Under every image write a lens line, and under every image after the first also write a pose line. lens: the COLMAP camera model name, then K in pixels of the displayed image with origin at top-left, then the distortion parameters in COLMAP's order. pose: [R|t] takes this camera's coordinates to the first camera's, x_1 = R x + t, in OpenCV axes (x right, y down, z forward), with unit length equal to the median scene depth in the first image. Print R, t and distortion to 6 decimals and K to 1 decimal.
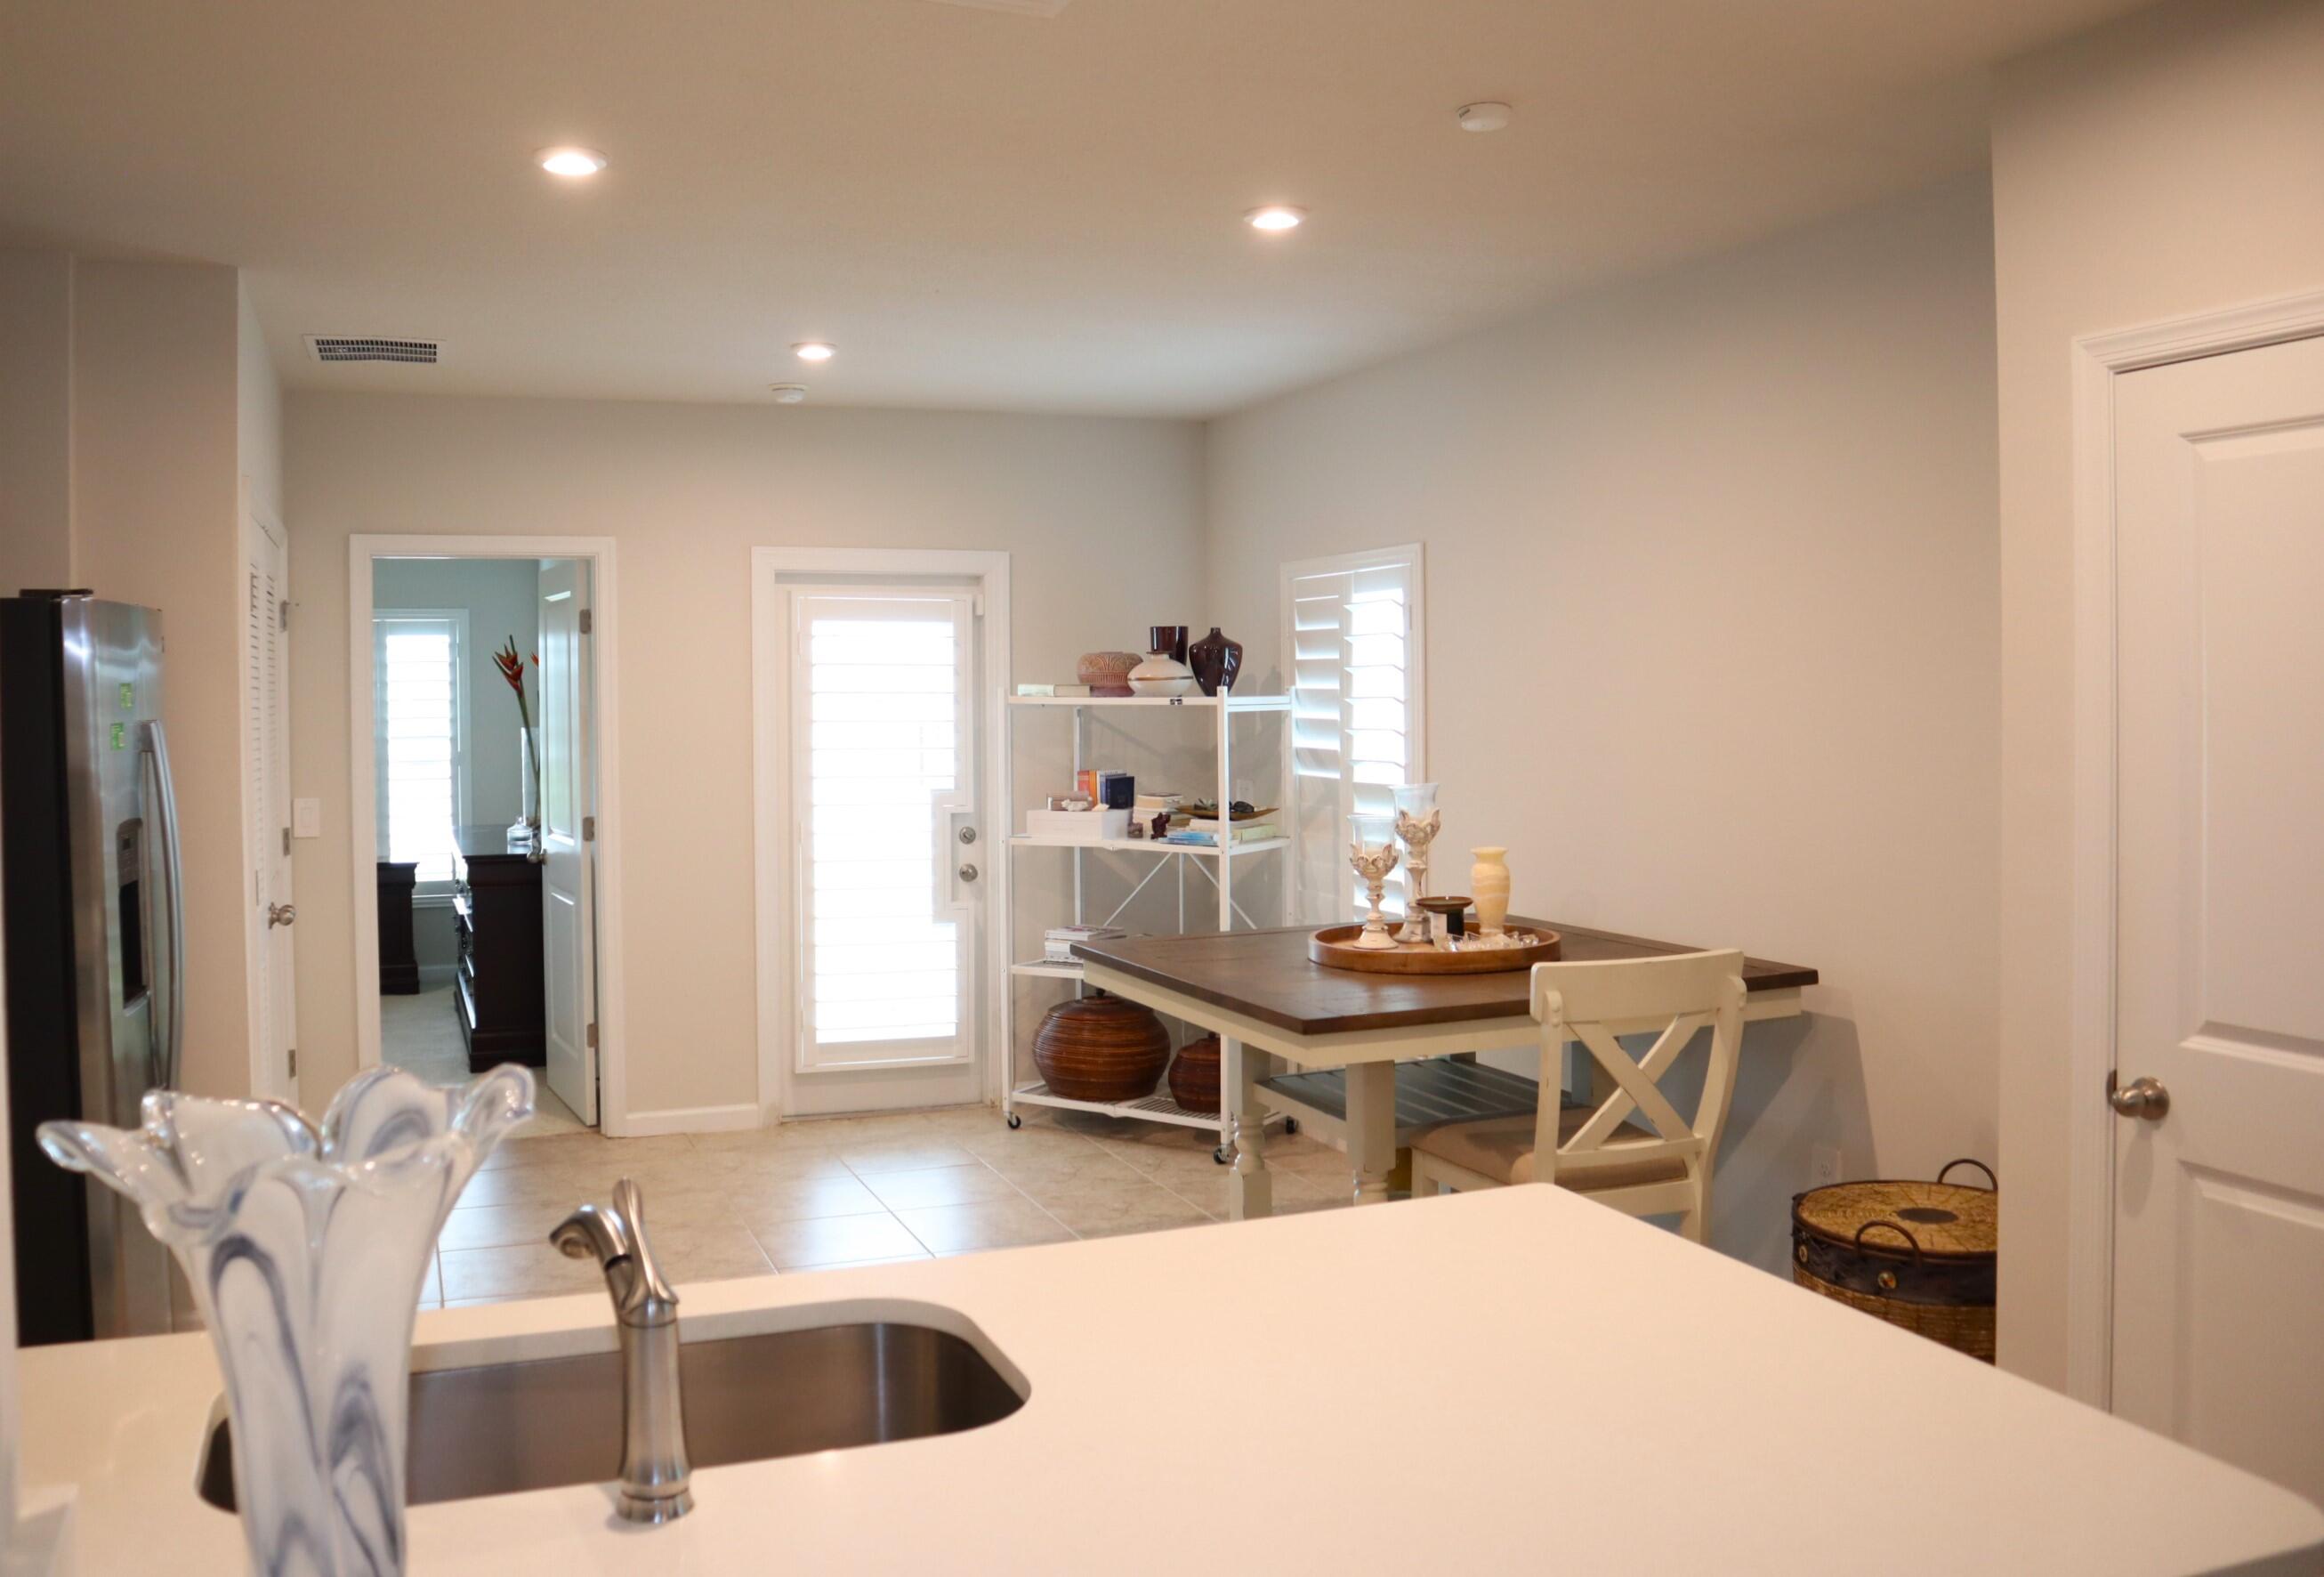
lens RADIAL K [[2226.0, 0, 1160.3], [0, 2226.0, 714.4], [0, 0, 1]] dist [0.002295, 0.000356]
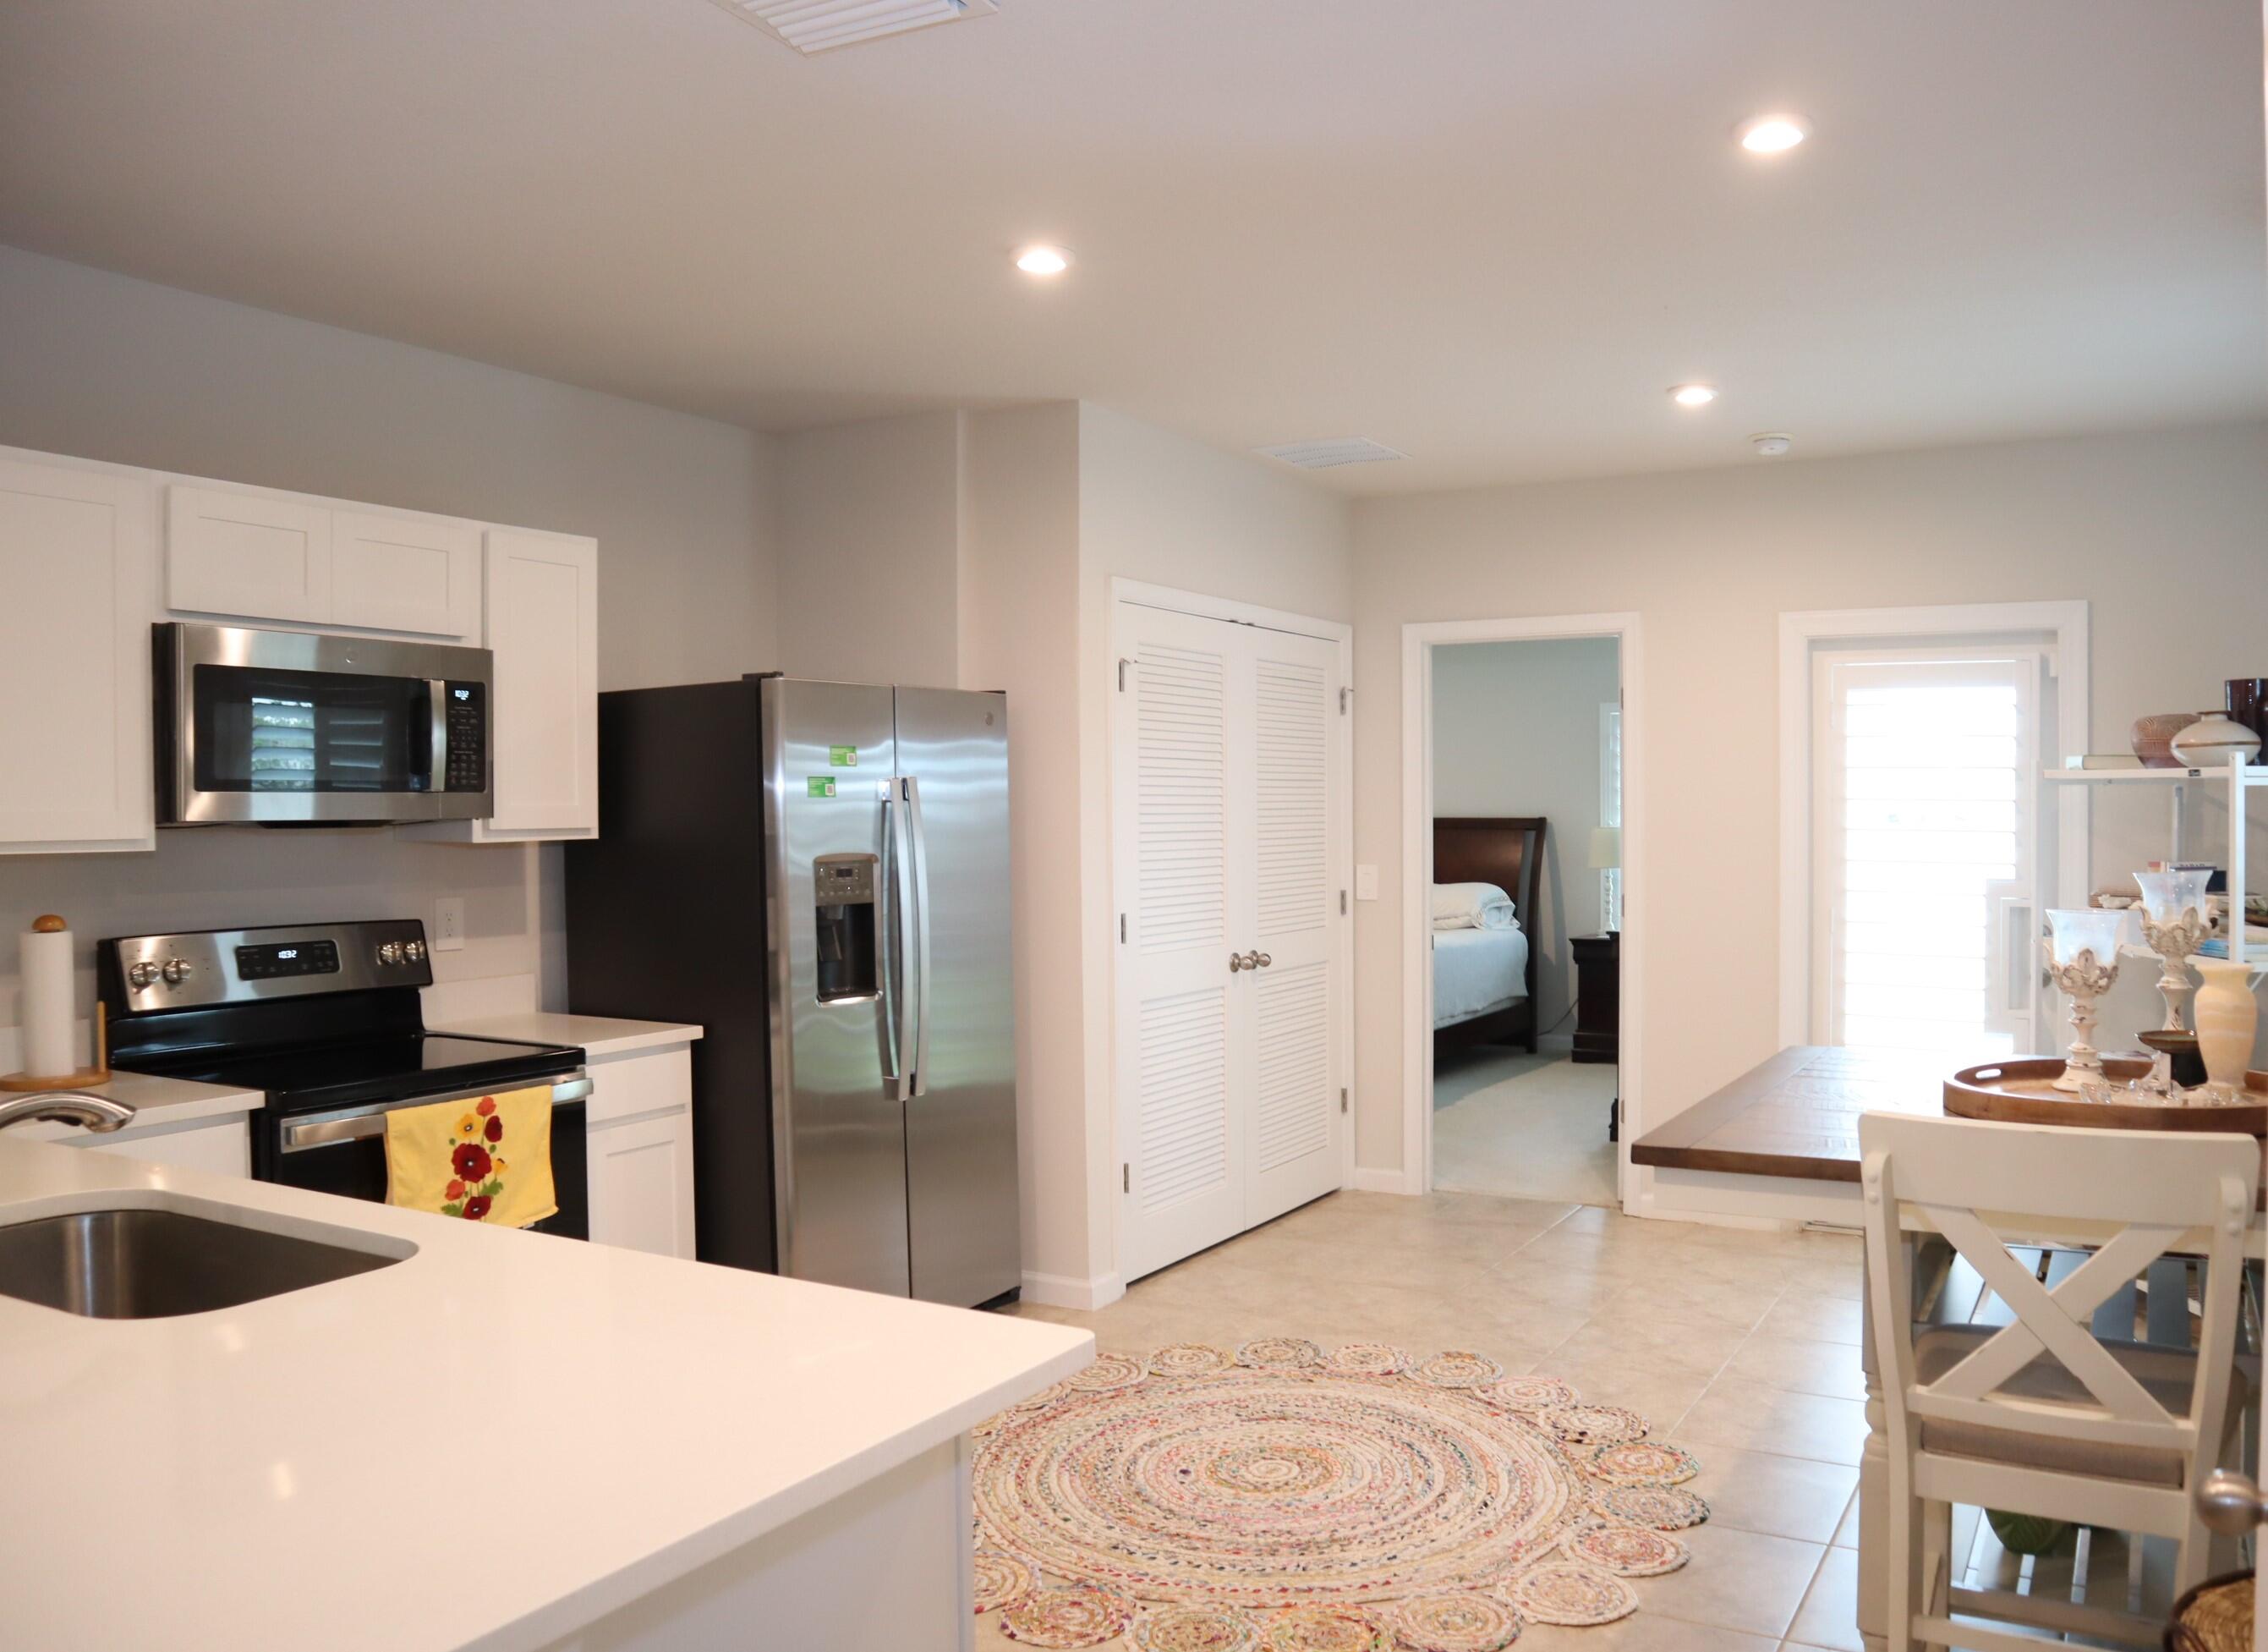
lens RADIAL K [[2052.0, 0, 1214.6], [0, 2052.0, 824.2], [0, 0, 1]] dist [-0.036788, 0.073370]
pose [[0.644026, 0.010270, -0.764935, 0.323117], [-0.010989, 0.999931, 0.004173, 0.012674], [0.764925, 0.005718, 0.644094, 0.260938]]
